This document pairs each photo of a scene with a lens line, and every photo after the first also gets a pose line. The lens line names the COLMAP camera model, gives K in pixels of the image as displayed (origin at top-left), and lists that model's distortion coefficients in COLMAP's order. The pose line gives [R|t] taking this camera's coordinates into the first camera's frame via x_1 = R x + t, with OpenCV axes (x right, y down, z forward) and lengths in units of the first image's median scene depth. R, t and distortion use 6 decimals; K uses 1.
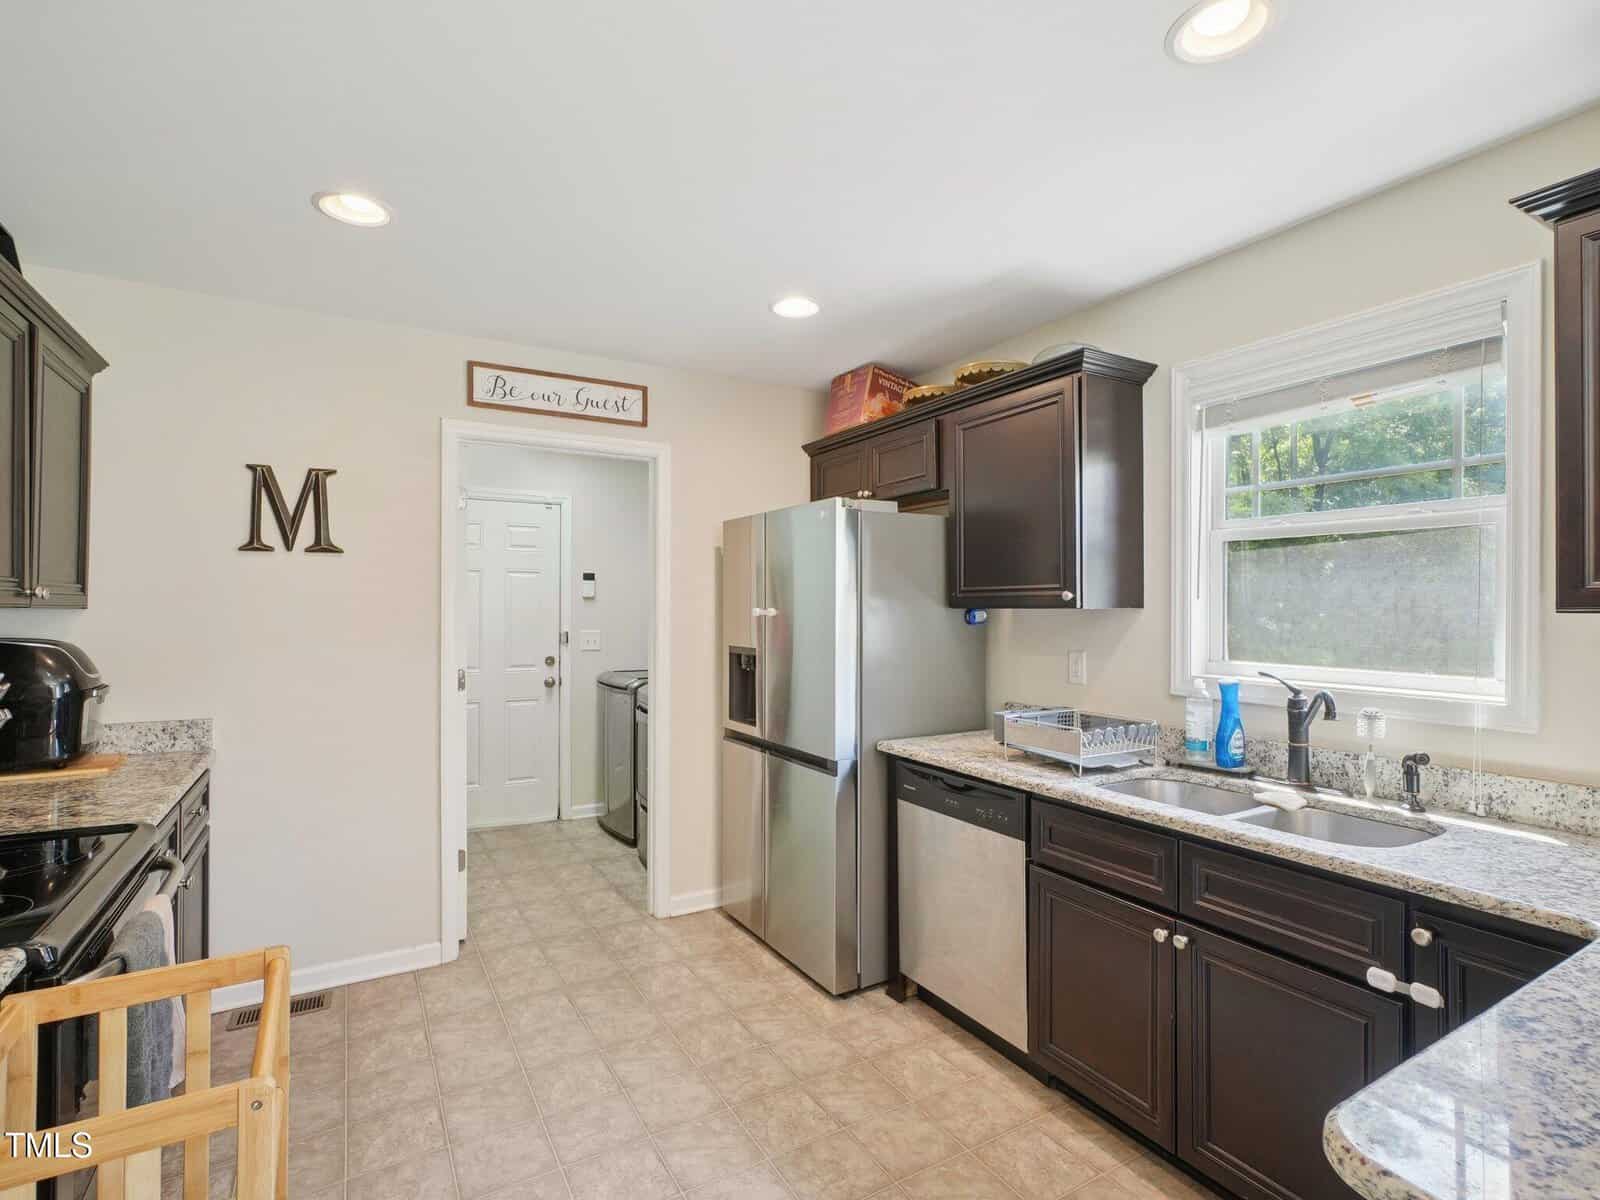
lens RADIAL K [[772.7, 0, 796.3], [0, 772.7, 604.7], [0, 0, 1]] dist [-0.009944, 0.000740]
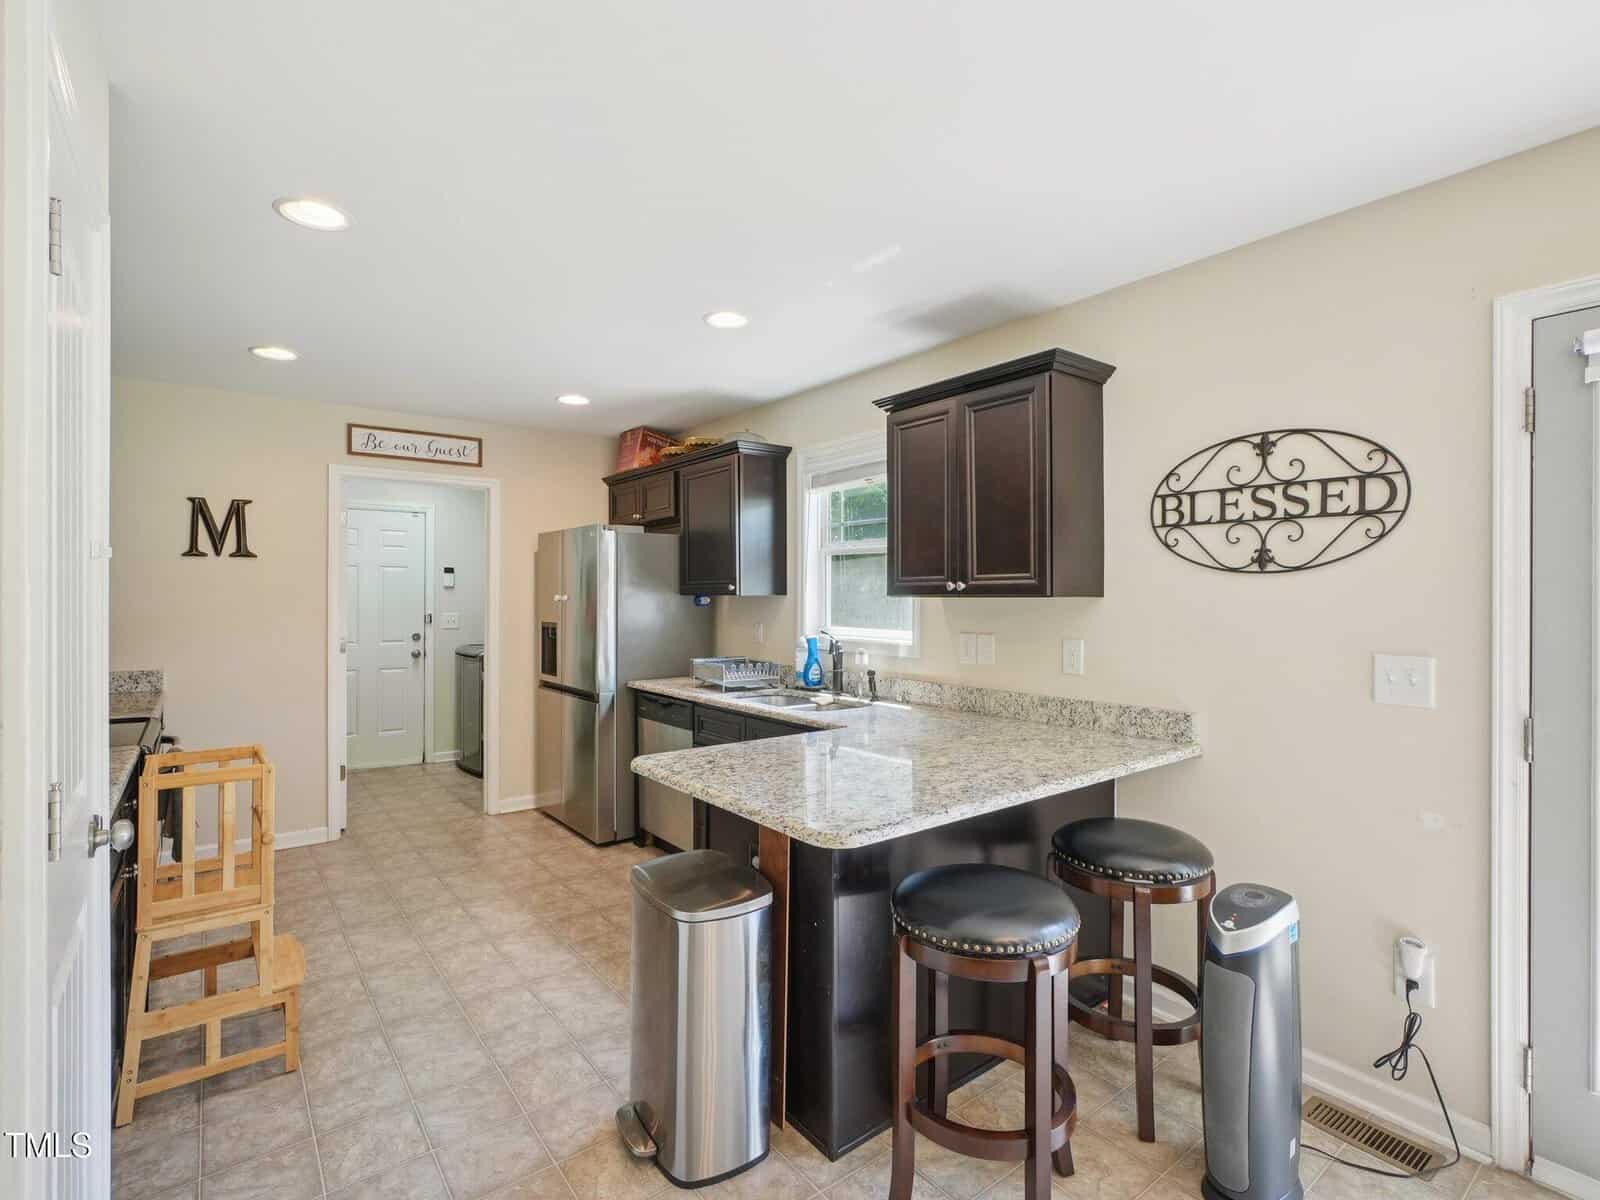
lens RADIAL K [[774.5, 0, 793.5], [0, 774.5, 592.2], [0, 0, 1]] dist [-0.006183, 0.000328]
pose [[0.992537, 0.000571, 0.121941, 0.241549], [-0.000588, 1.000000, 0.000100, -0.001695], [-0.121941, -0.000171, 0.992537, -0.574074]]
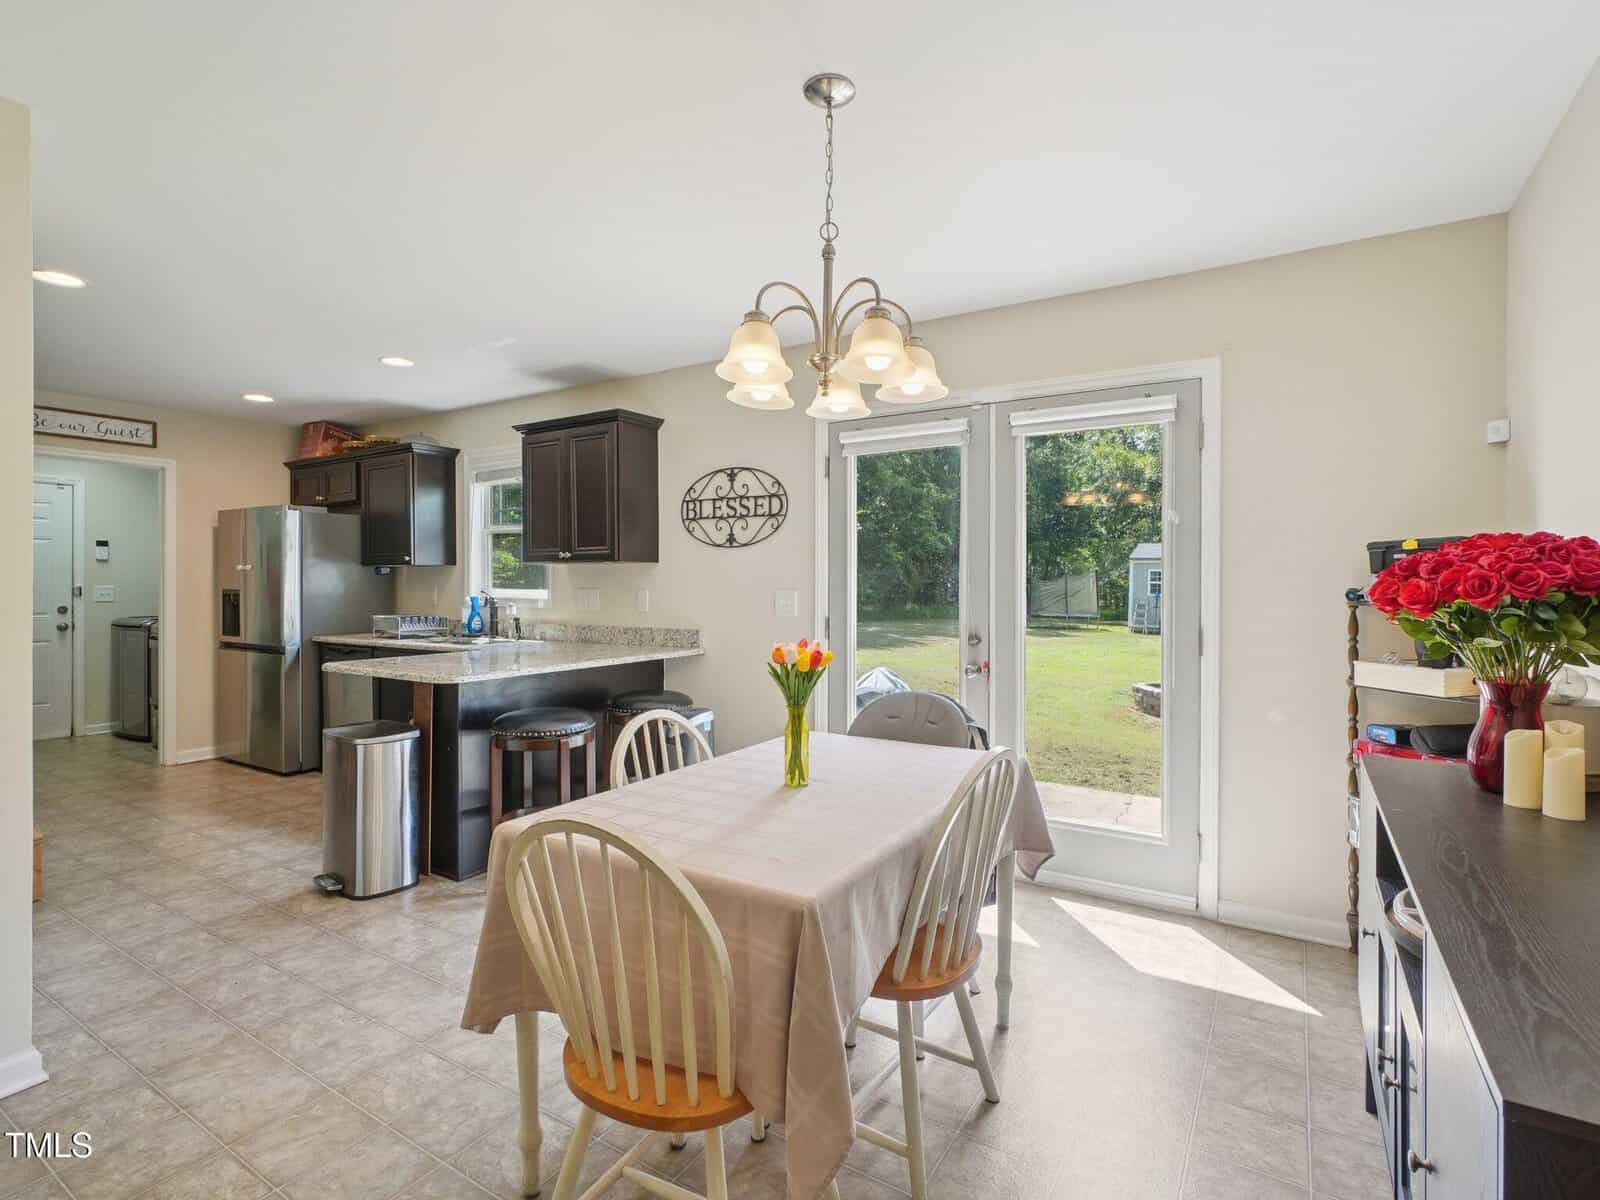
lens RADIAL K [[784.0, 0, 799.9], [0, 784.0, 582.4], [0, 0, 1]] dist [-0.001772, 0.000932]
pose [[0.886382, -0.002144, 0.462949, 0.267815], [-0.000345, 0.999986, 0.005290, 0.035761], [-0.462954, -0.004849, 0.886369, -1.189218]]
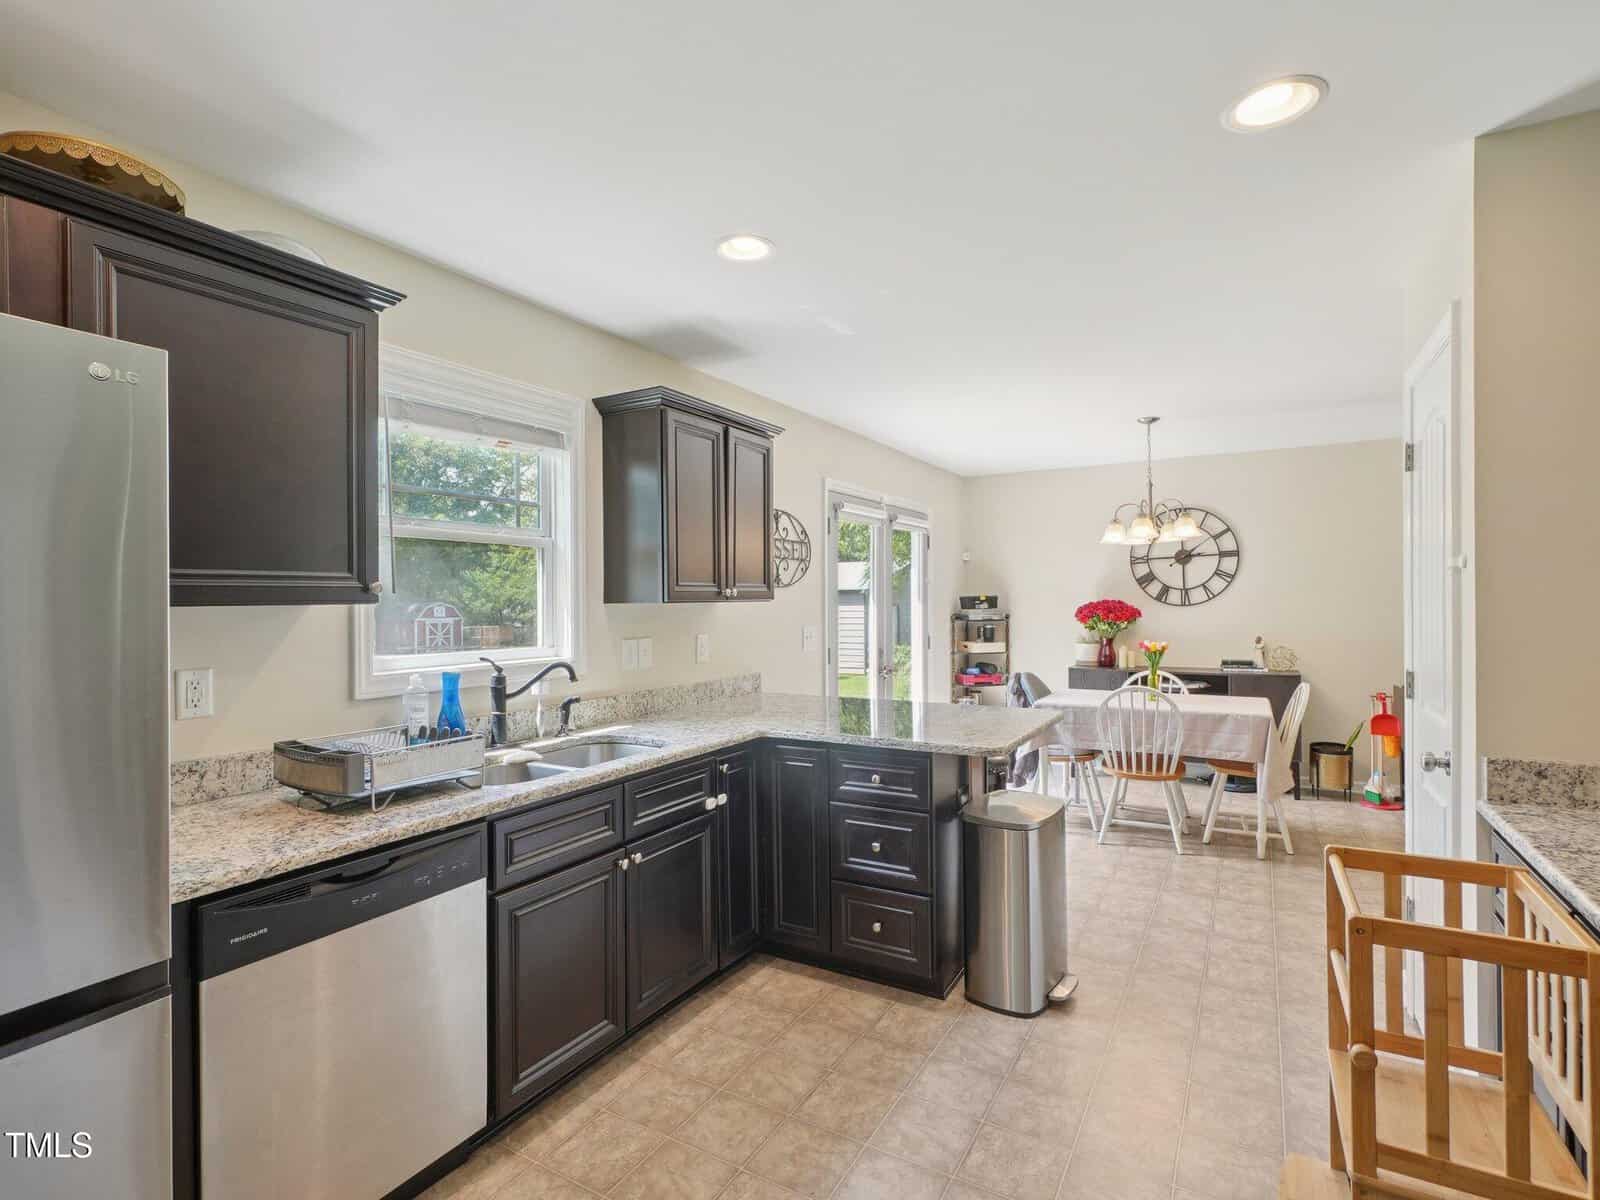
lens RADIAL K [[772.7, 0, 796.3], [0, 772.7, 604.7], [0, 0, 1]] dist [-0.009944, 0.000740]
pose [[-0.481691, -0.002318, 0.876338, -0.479238], [0.005132, 0.999972, 0.005466, 0.002903], [-0.876326, 0.007130, -0.481666, 0.863834]]
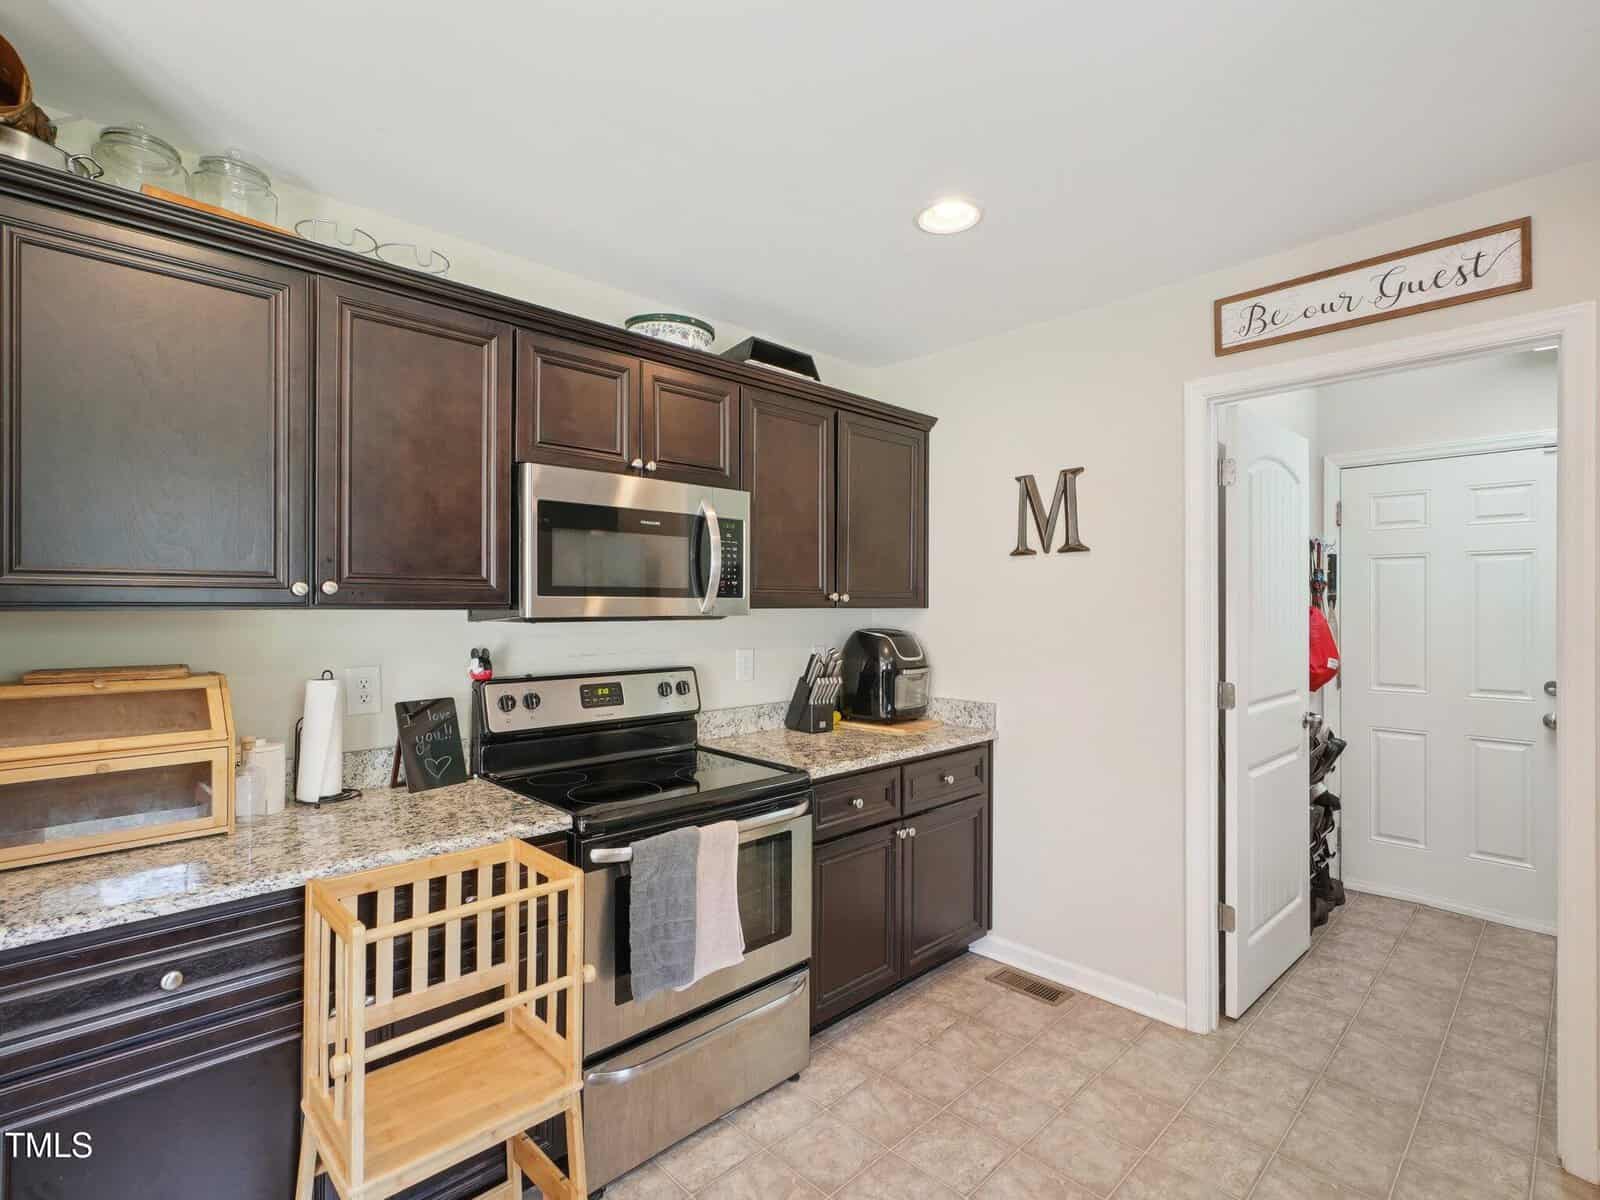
lens RADIAL K [[772.7, 0, 796.3], [0, 772.7, 604.7], [0, 0, 1]] dist [-0.009944, 0.000740]
pose [[0.232556, -0.004874, -0.972571, 0.273581], [0.006277, 0.999974, -0.003510, 0.001985], [0.972563, -0.005289, 0.232581, 0.411479]]
